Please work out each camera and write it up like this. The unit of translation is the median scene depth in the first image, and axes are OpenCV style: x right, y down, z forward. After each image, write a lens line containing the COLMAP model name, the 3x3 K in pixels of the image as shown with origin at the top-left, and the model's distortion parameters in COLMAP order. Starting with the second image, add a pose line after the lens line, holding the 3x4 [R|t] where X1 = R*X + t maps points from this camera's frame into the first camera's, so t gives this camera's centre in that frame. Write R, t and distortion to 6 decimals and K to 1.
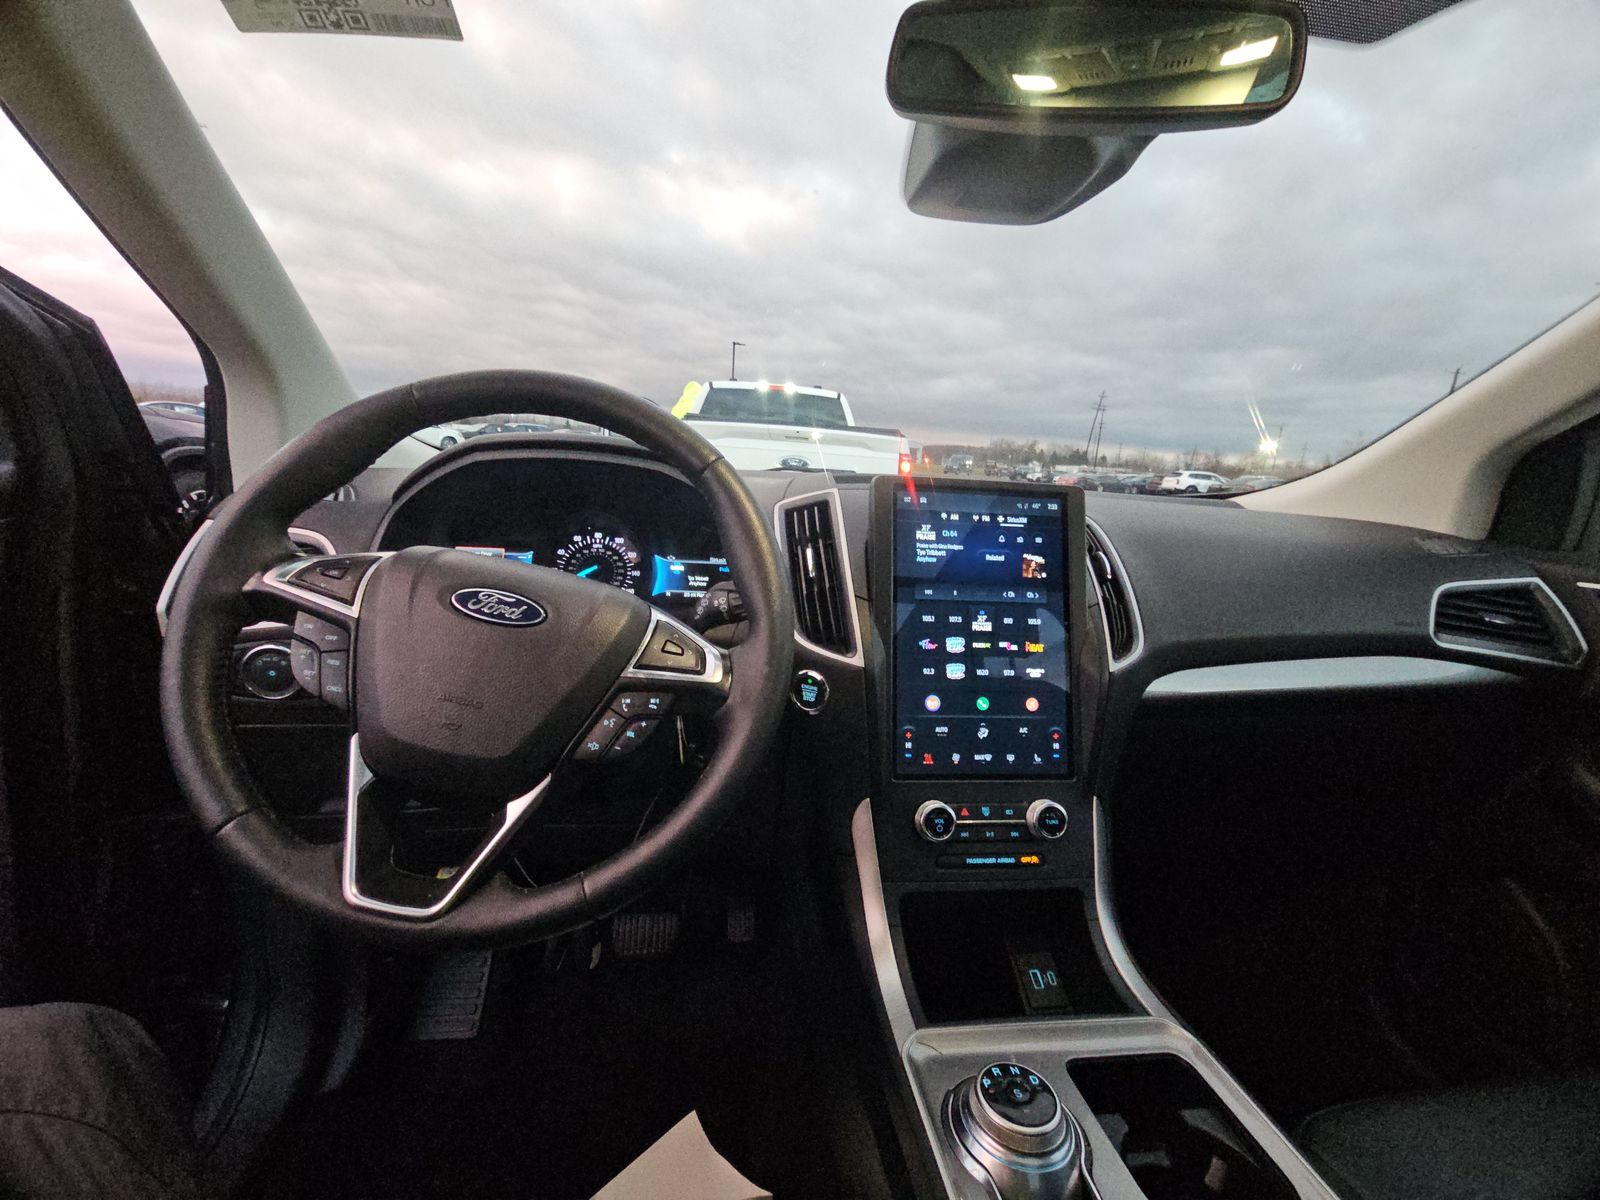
lens RADIAL K [[645.0, 0, 790.7], [0, 645.0, 602.2], [0, 0, 1]] dist [0.009414, -0.009877]
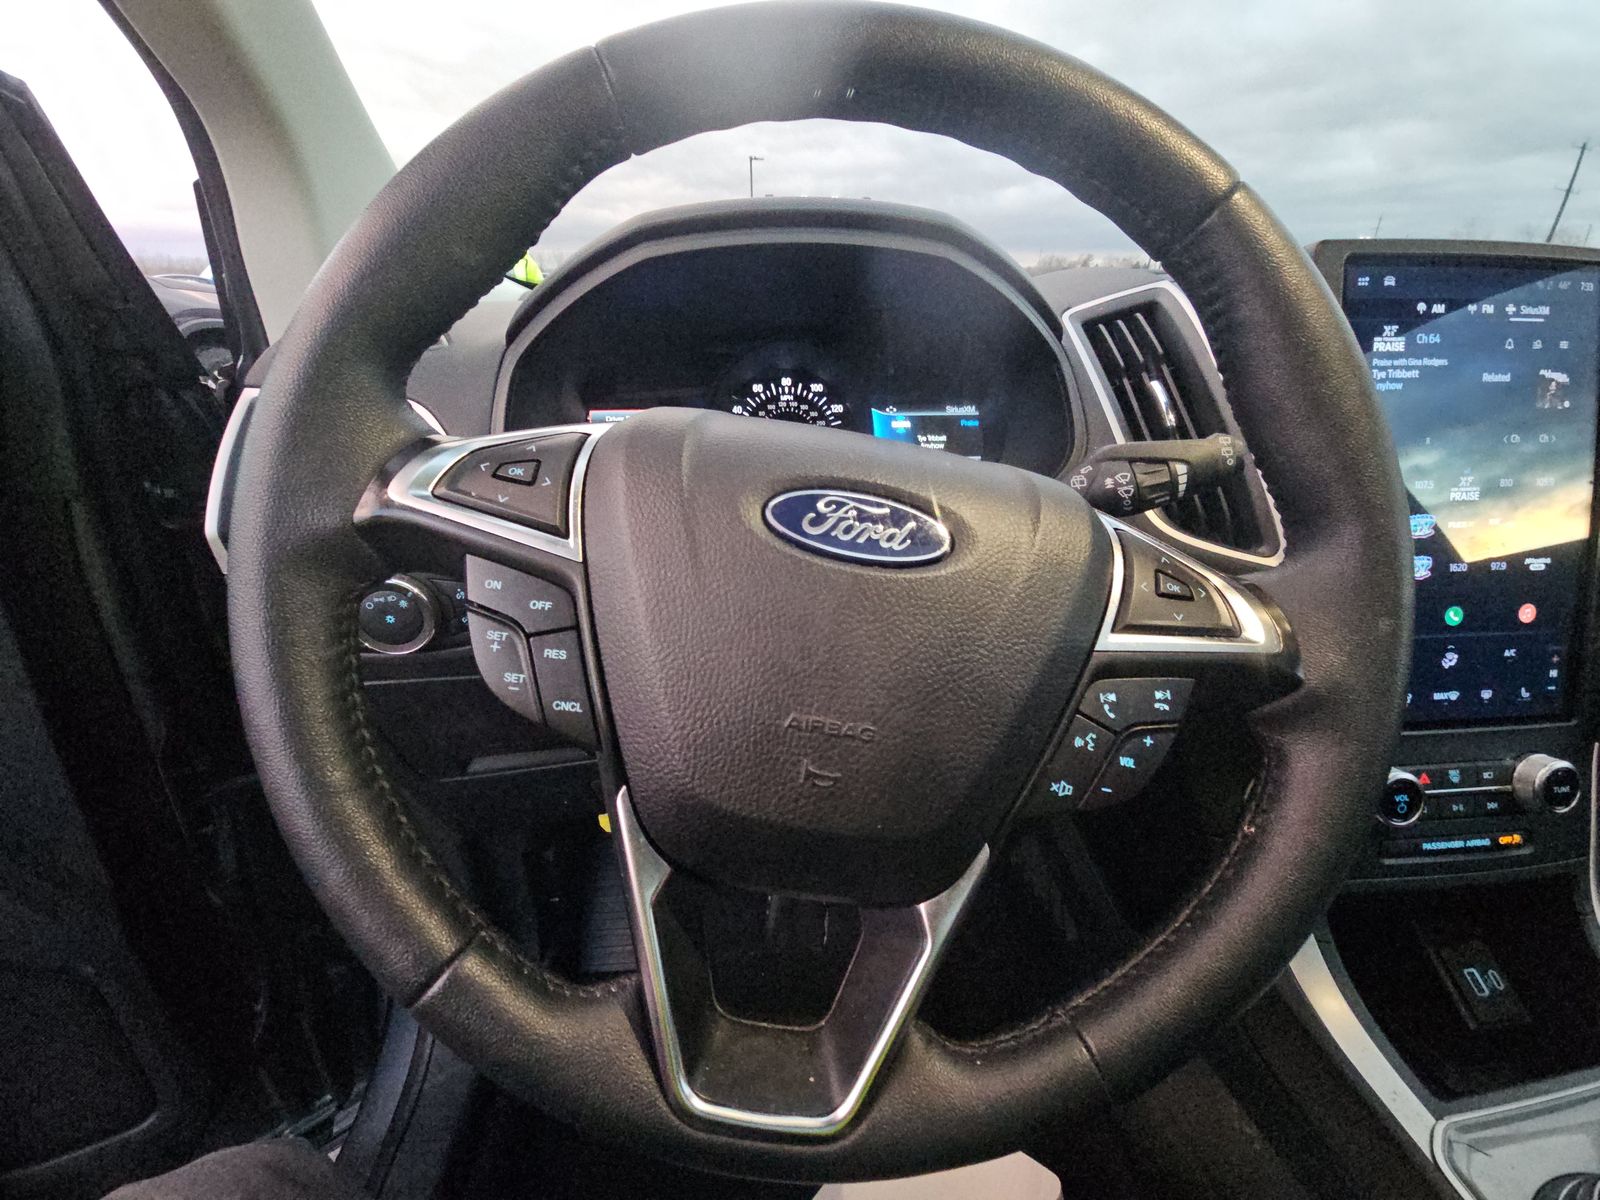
lens RADIAL K [[645.0, 0, 790.7], [0, 645.0, 602.2], [0, 0, 1]] dist [0.009414, -0.009877]
pose [[0.997270, -0.039492, -0.062393, -0.324868], [0.052313, 0.974205, 0.219517, -0.031865], [0.052115, -0.222181, 0.973612, 0.348919]]
